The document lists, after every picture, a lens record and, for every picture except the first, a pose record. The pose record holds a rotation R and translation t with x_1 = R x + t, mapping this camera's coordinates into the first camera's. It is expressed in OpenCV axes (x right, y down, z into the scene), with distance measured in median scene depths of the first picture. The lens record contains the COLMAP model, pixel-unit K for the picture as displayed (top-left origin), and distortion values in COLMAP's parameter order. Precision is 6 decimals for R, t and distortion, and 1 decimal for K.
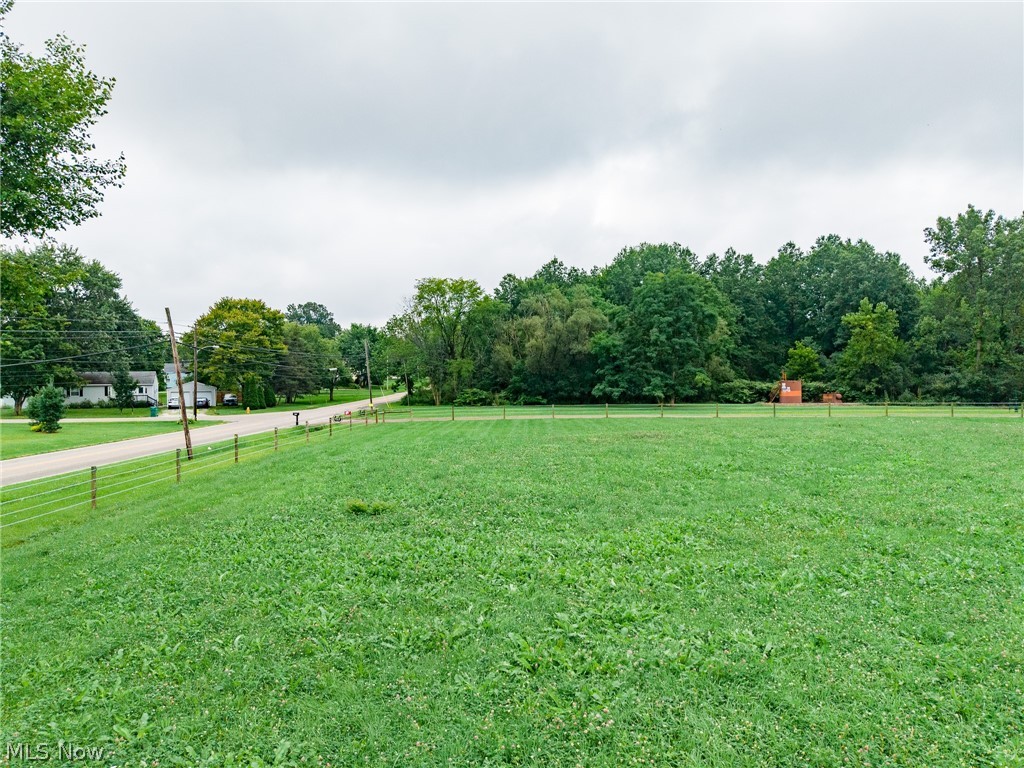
lens RADIAL K [[684.1, 0, 510.9], [0, 684.1, 382.1], [0, 0, 1]] dist [0.023040, -0.026503]
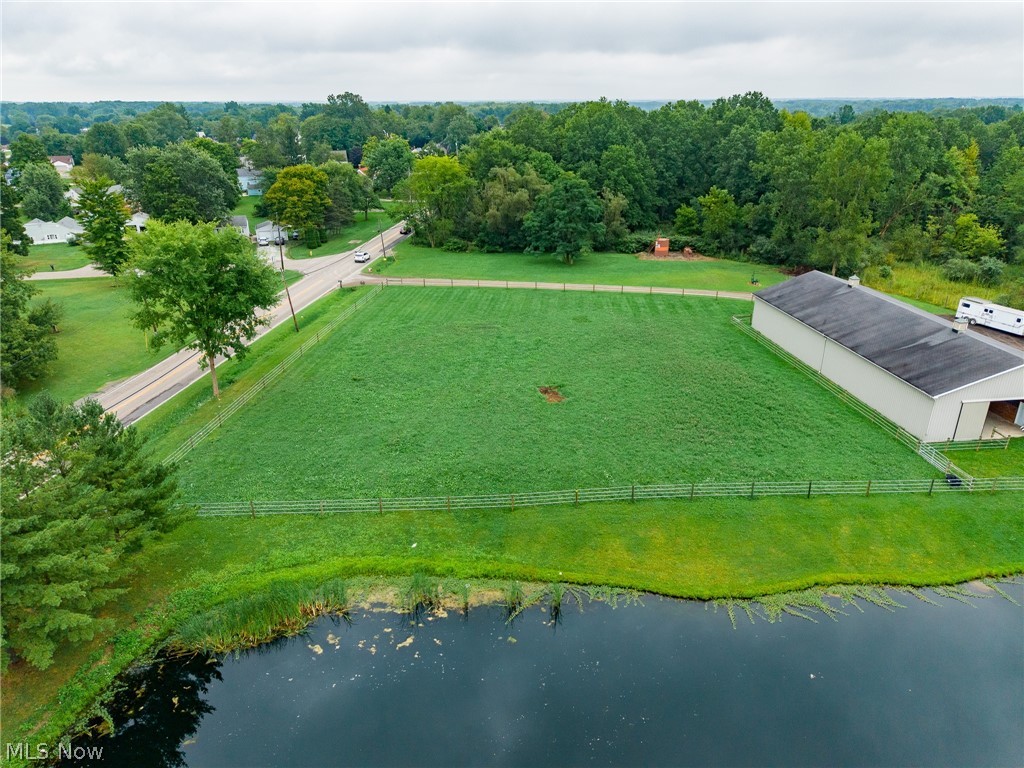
lens RADIAL K [[684.1, 0, 509.9], [0, 684.1, 385.5], [0, 0, 1]] dist [0.023040, -0.026503]
pose [[0.996716, 0.030272, -0.075103, 0.193942], [-0.000844, 0.931325, 0.364187, -0.244970], [0.080970, -0.362928, 0.928293, -0.521927]]
